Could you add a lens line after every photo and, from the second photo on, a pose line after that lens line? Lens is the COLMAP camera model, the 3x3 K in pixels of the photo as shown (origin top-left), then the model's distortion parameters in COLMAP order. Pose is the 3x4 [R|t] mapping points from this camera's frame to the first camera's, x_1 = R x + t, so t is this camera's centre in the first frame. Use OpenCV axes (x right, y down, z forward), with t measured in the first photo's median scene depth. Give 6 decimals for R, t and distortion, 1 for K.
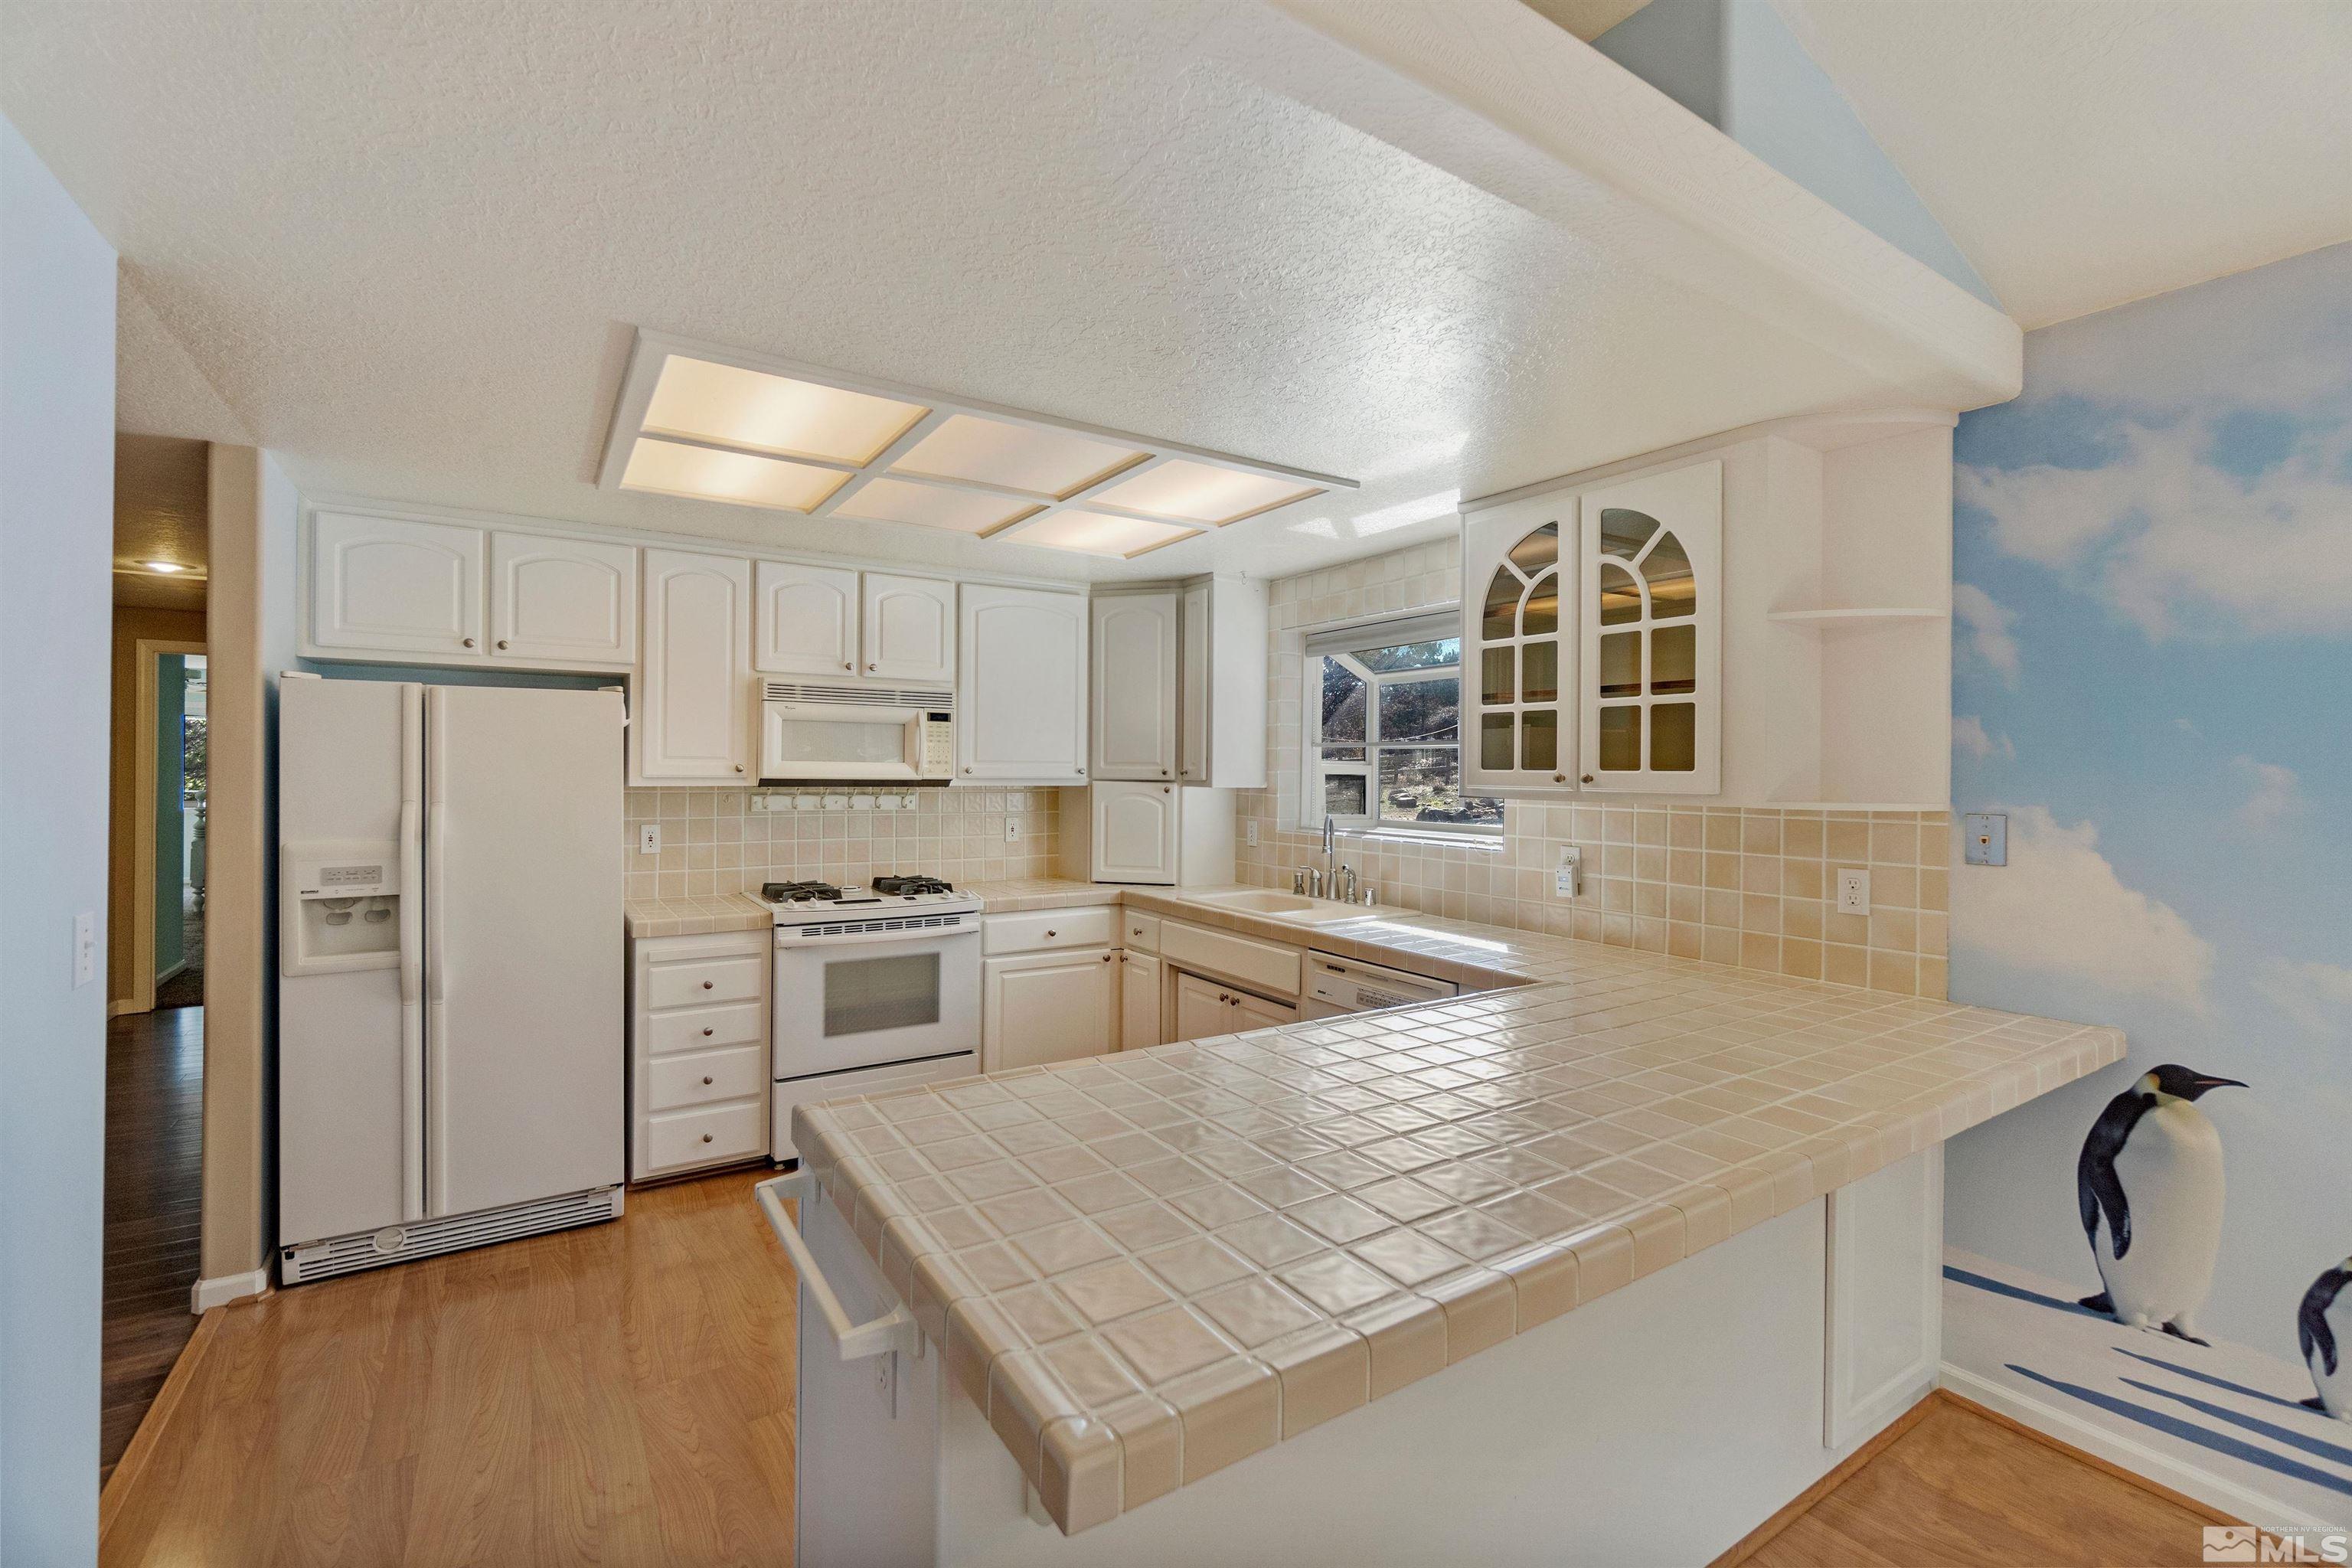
lens RADIAL K [[1008.5, 0, 1174.7], [0, 1008.5, 770.5], [0, 0, 1]] dist [0.000925, 0.000179]
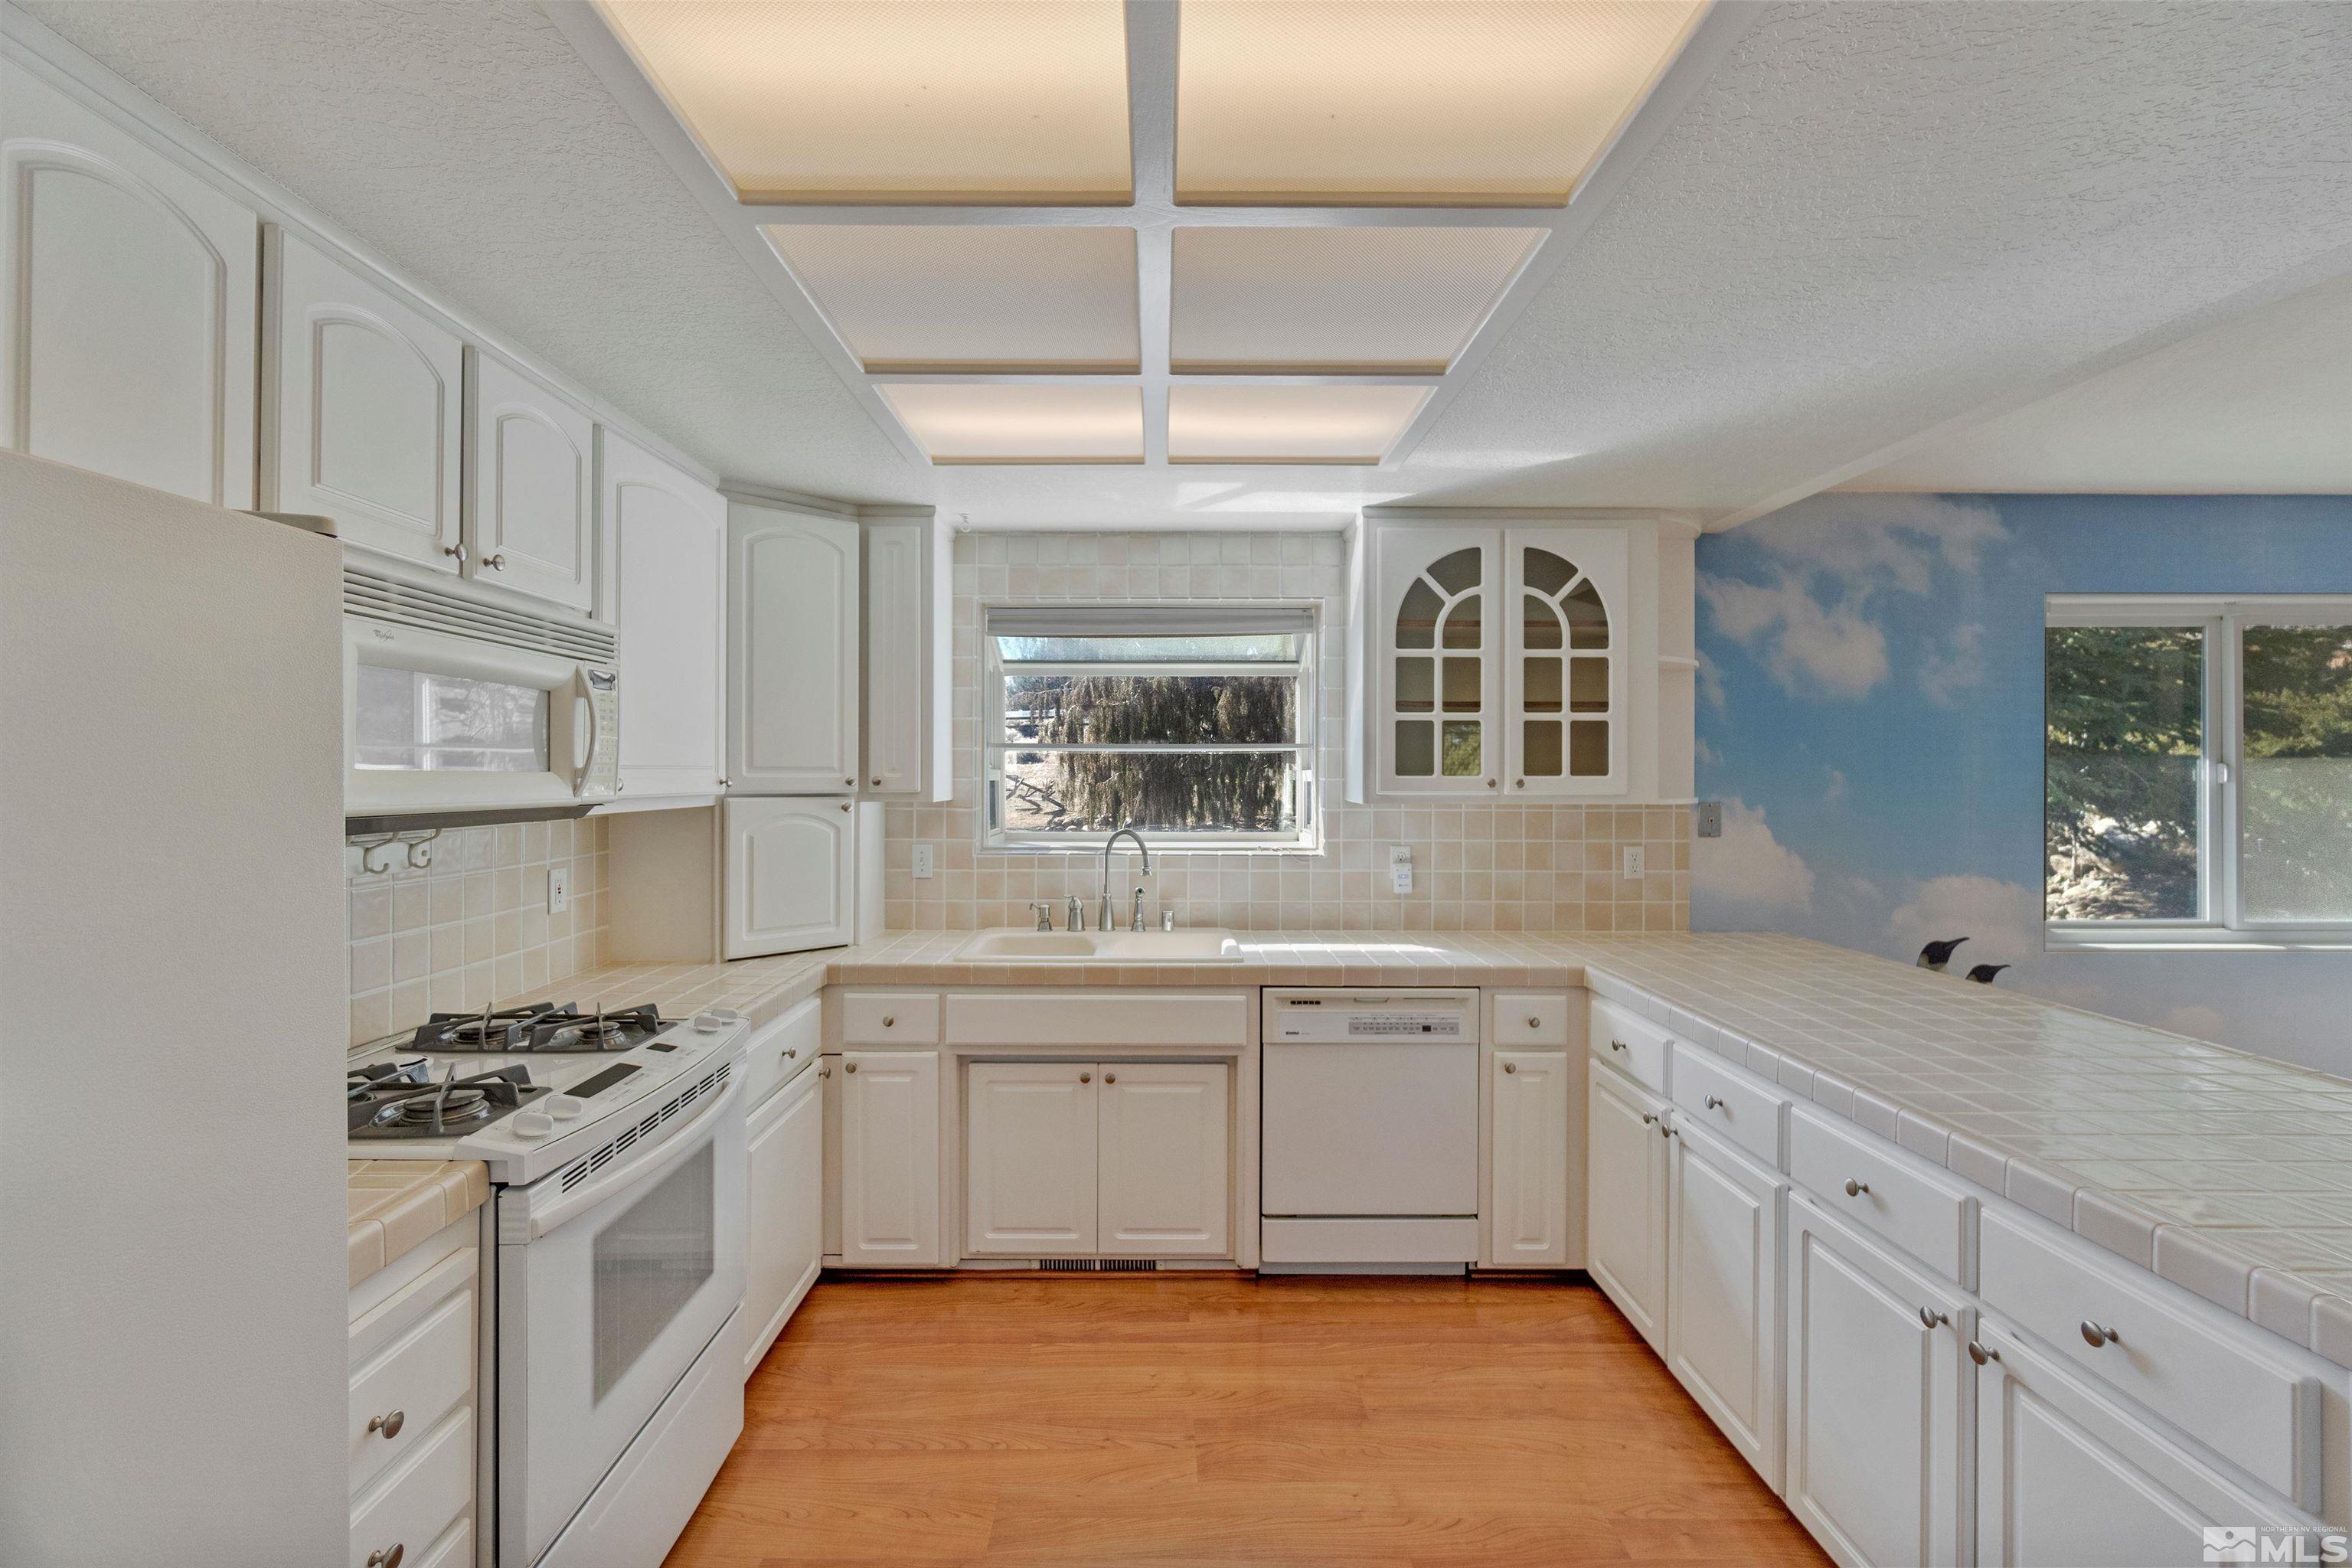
lens RADIAL K [[1008.5, 0, 1174.7], [0, 1008.5, 770.5], [0, 0, 1]] dist [0.000925, 0.000179]
pose [[0.535542, -0.007170, 0.844478, -0.581037], [0.004211, 0.999974, 0.005820, -0.011221], [-0.844498, 0.000439, 0.535558, 0.560434]]
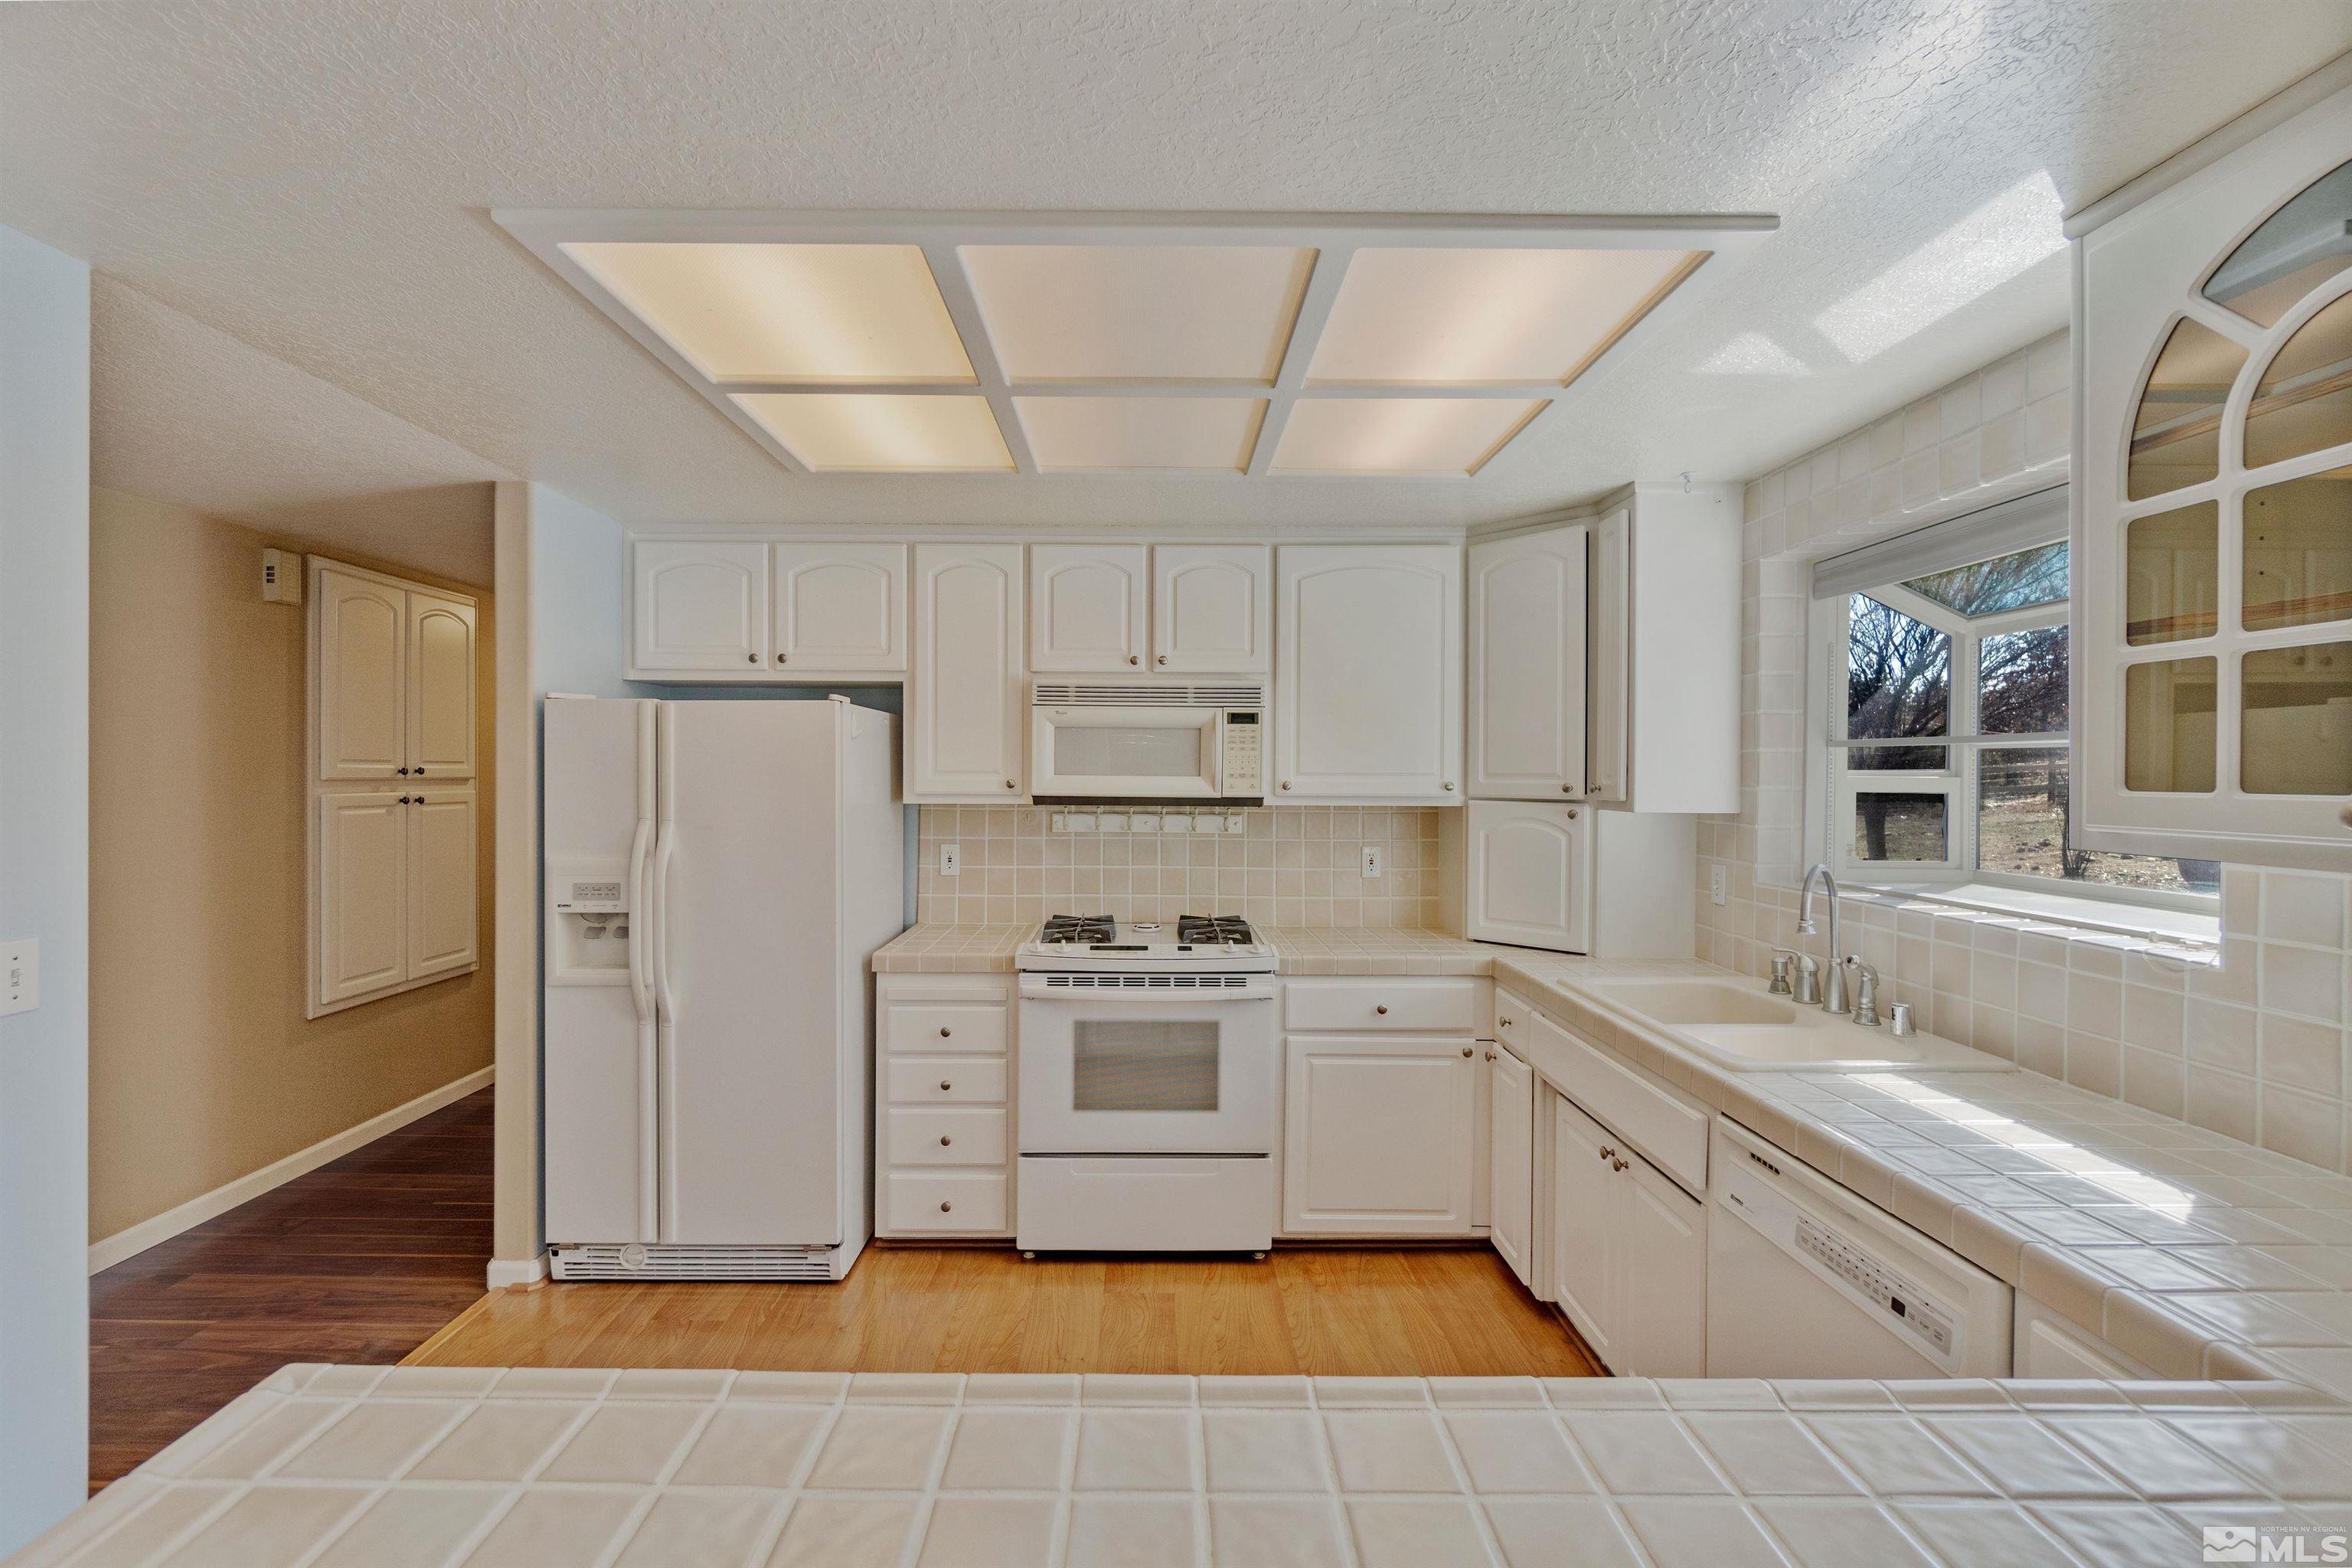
lens RADIAL K [[1024.4, 0, 1160.5], [0, 1024.4, 783.1], [0, 0, 1]] dist [-0.001759, 0.000027]
pose [[0.842235, 0.000287, -0.539110, 0.164431], [0.001157, 0.999997, 0.002340, -0.004888], [0.539109, -0.002594, 0.842232, 0.336121]]
